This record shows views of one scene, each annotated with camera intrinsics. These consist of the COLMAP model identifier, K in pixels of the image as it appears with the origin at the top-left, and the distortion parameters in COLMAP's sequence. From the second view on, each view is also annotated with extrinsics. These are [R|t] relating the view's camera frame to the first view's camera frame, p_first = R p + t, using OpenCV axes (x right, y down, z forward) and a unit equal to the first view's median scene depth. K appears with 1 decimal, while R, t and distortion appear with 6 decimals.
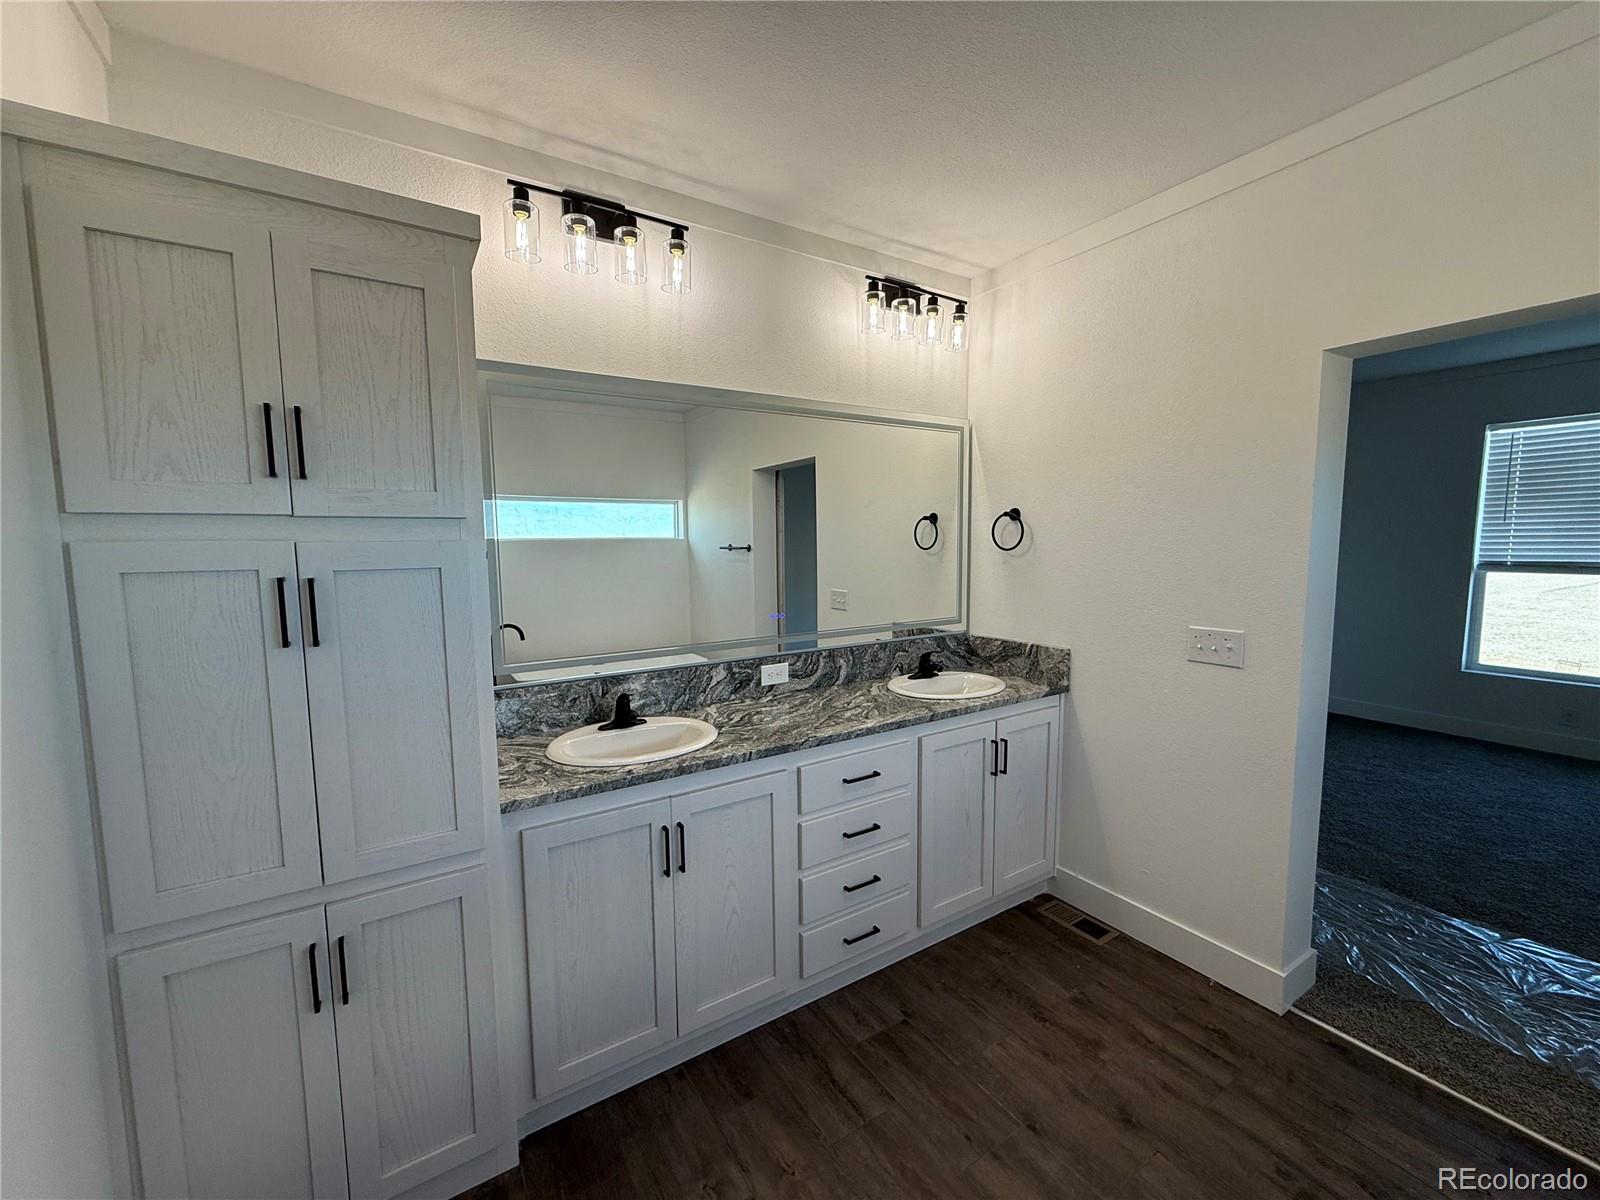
lens RADIAL K [[636.6, 0, 791.9], [0, 636.6, 600.3], [0, 0, 1]] dist [-0.001595, 0.000653]
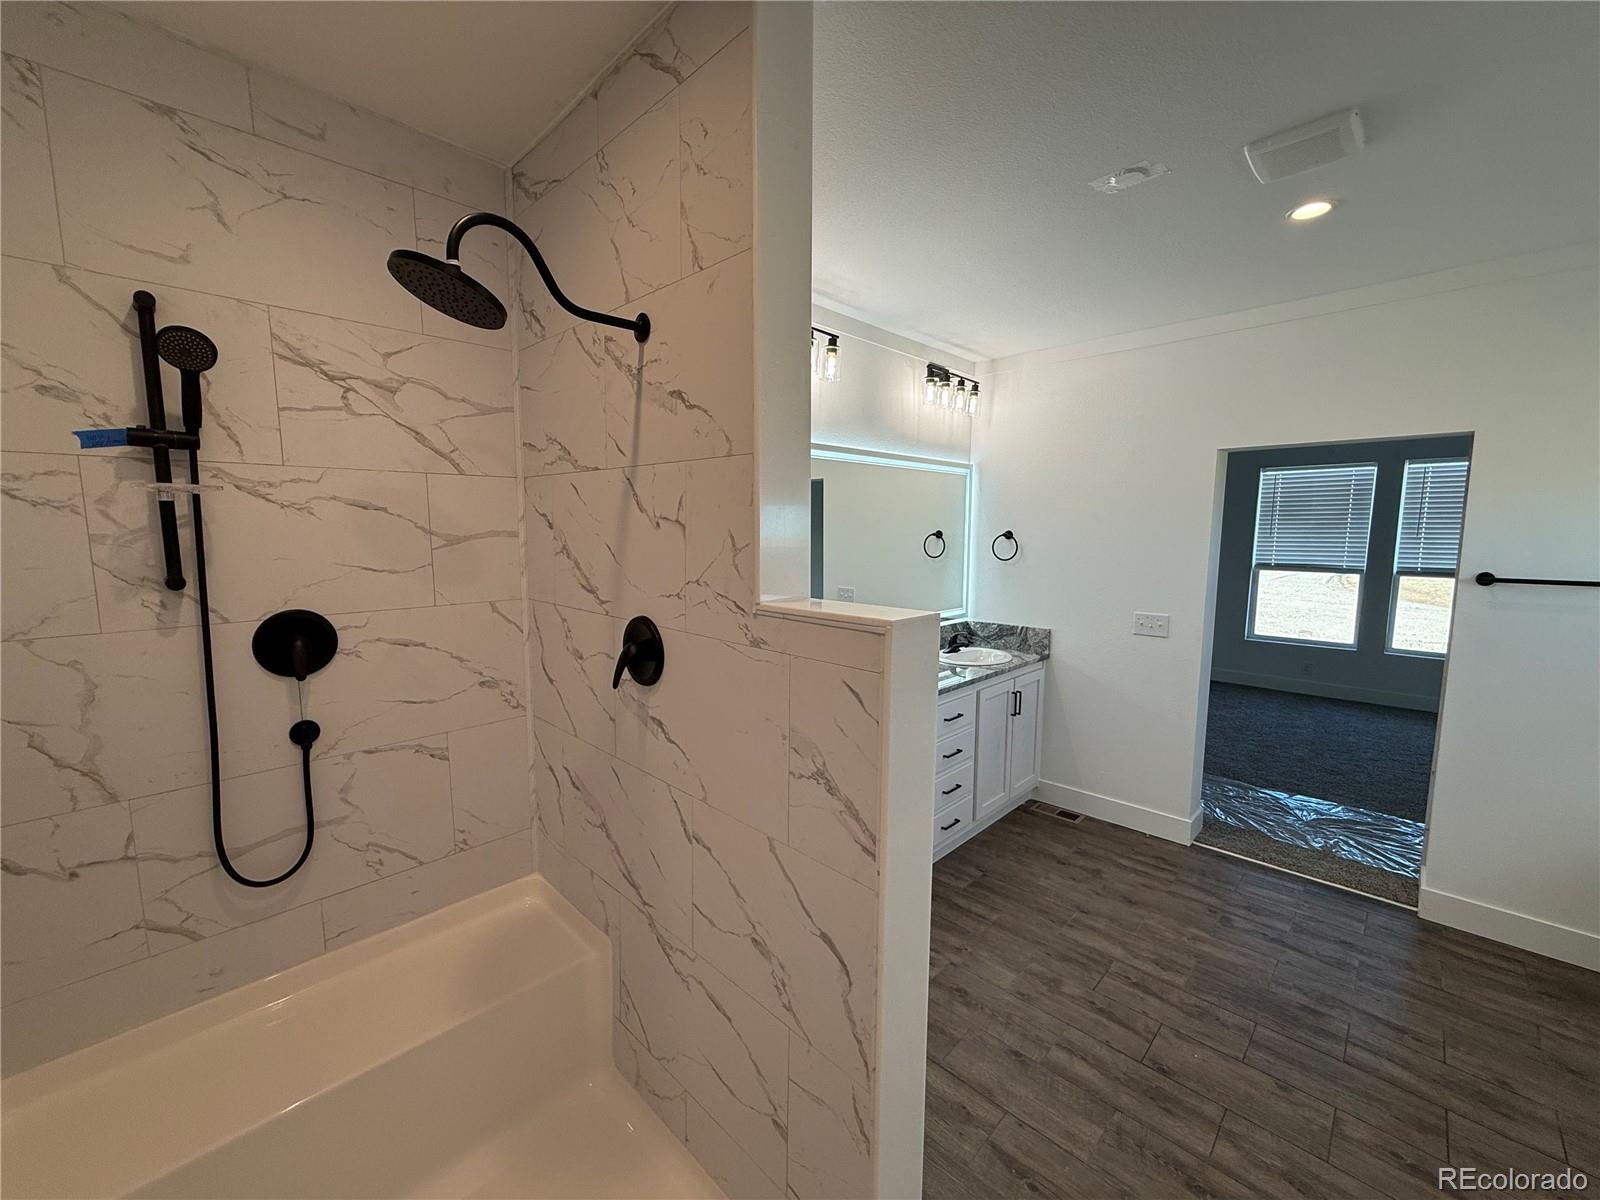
lens RADIAL K [[636.6, 0, 791.9], [0, 636.6, 600.3], [0, 0, 1]] dist [-0.001595, 0.000653]
pose [[0.973867, -0.013677, 0.226705, -0.509491], [0.010189, 0.999811, 0.016551, -0.021124], [-0.226888, -0.013809, 0.973823, -0.310945]]
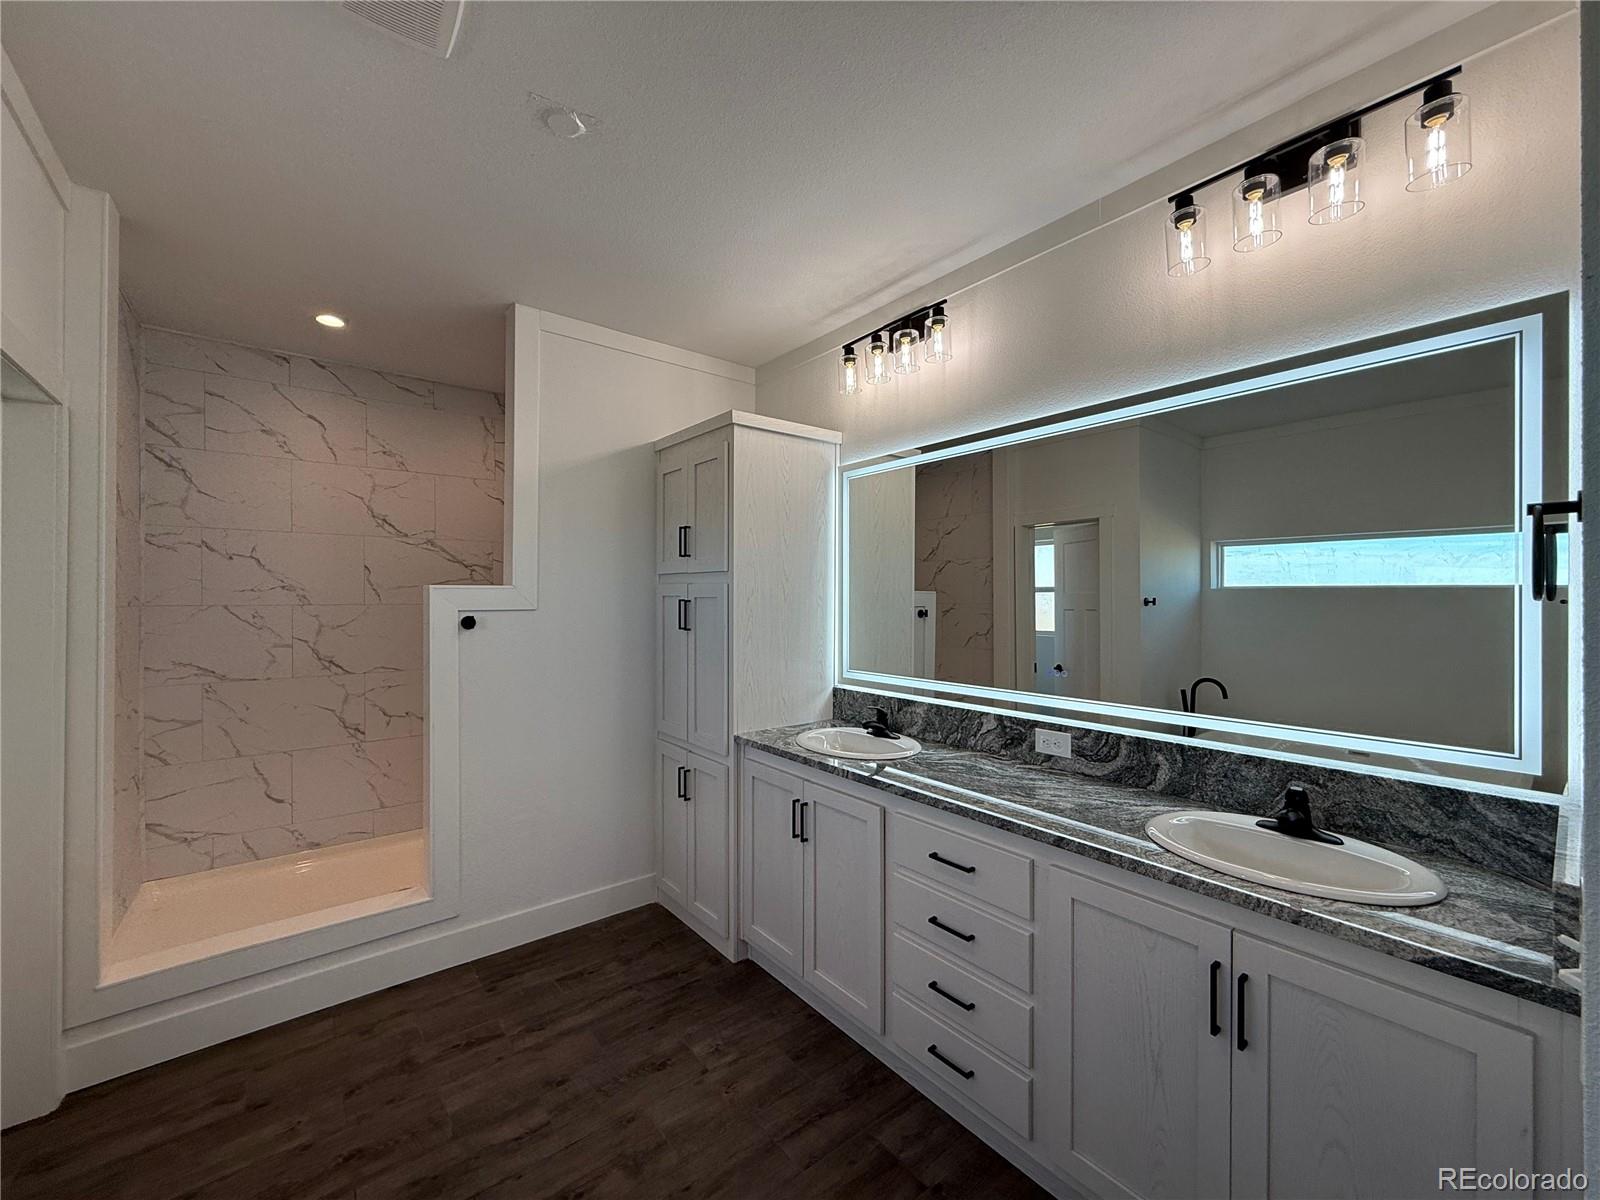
lens RADIAL K [[636.6, 0, 791.9], [0, 636.6, 600.3], [0, 0, 1]] dist [-0.001595, 0.000653]
pose [[0.112593, 0.015438, -0.993521, 0.780527], [-0.095816, 0.995388, 0.004608, -0.041416], [0.989011, 0.094676, 0.113553, 0.570003]]
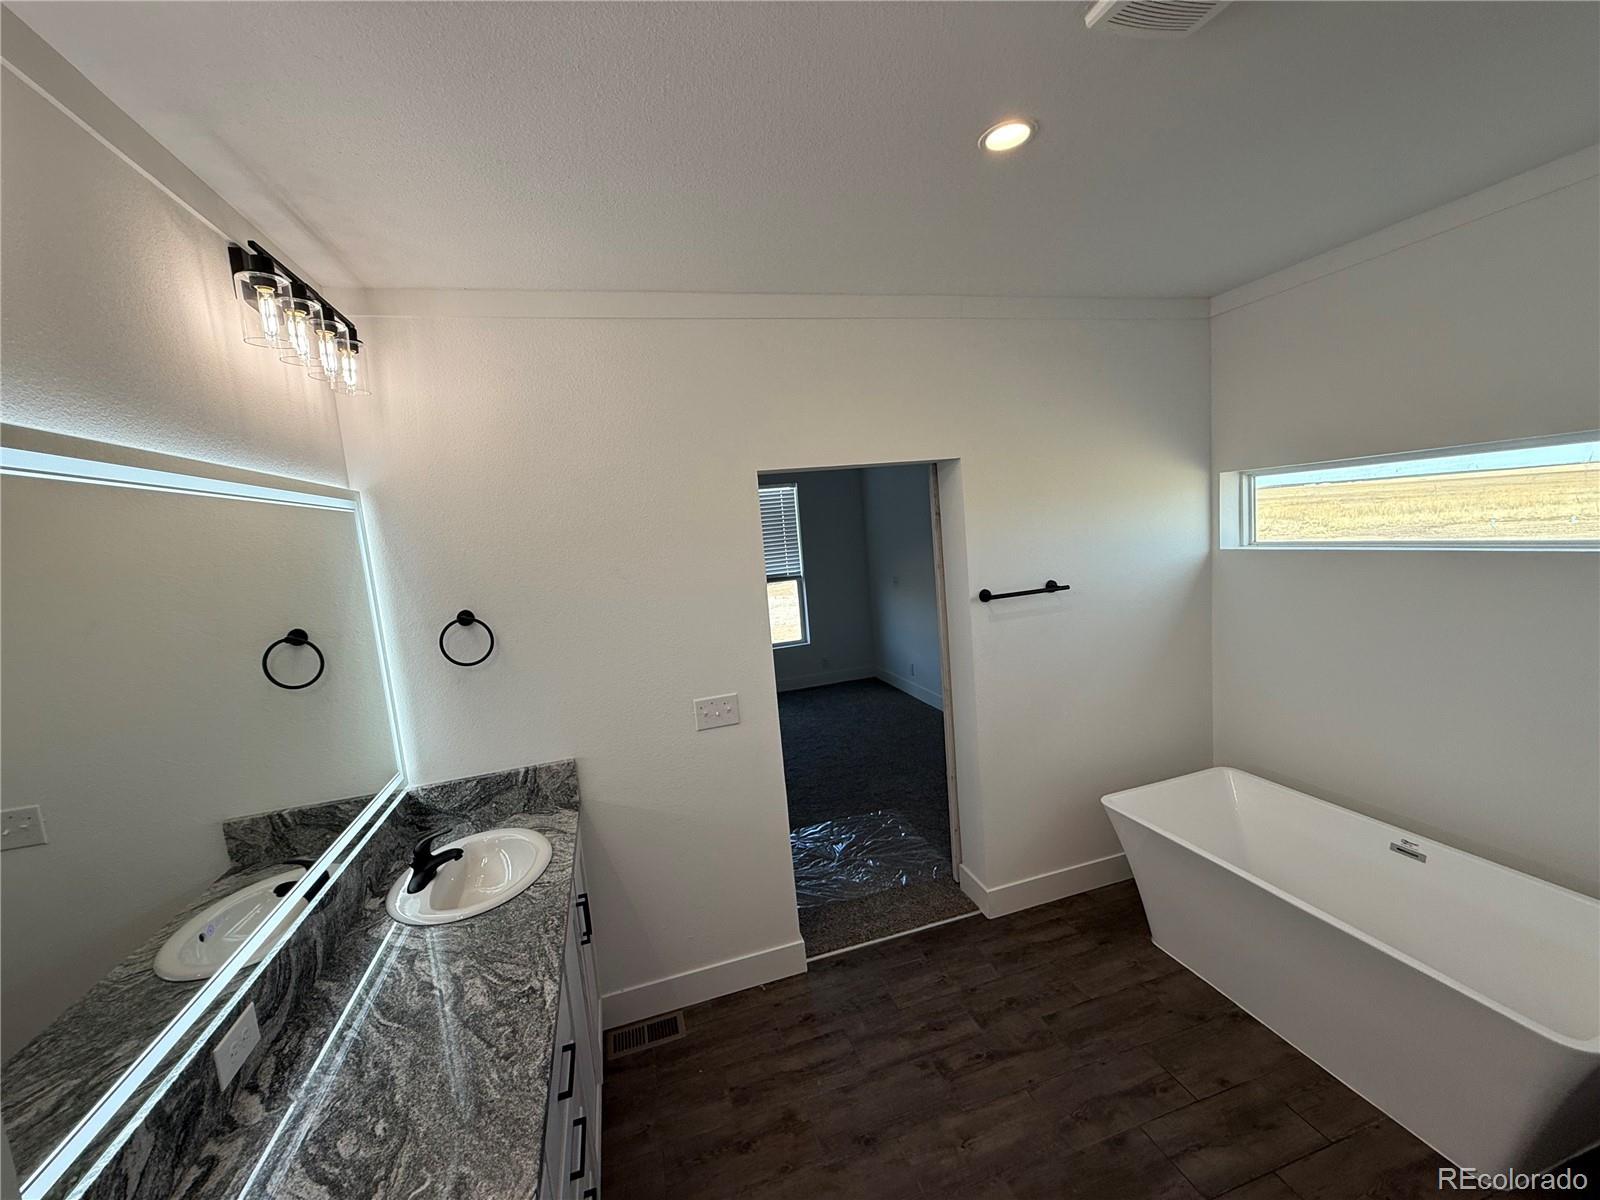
lens RADIAL K [[636.6, 0, 791.9], [0, 636.6, 600.3], [0, 0, 1]] dist [-0.001595, 0.000653]
pose [[0.272133, -0.125855, 0.953994, -0.326183], [0.177489, 0.980964, 0.078784, -0.169466], [-0.945749, 0.147884, 0.289291, 0.454702]]
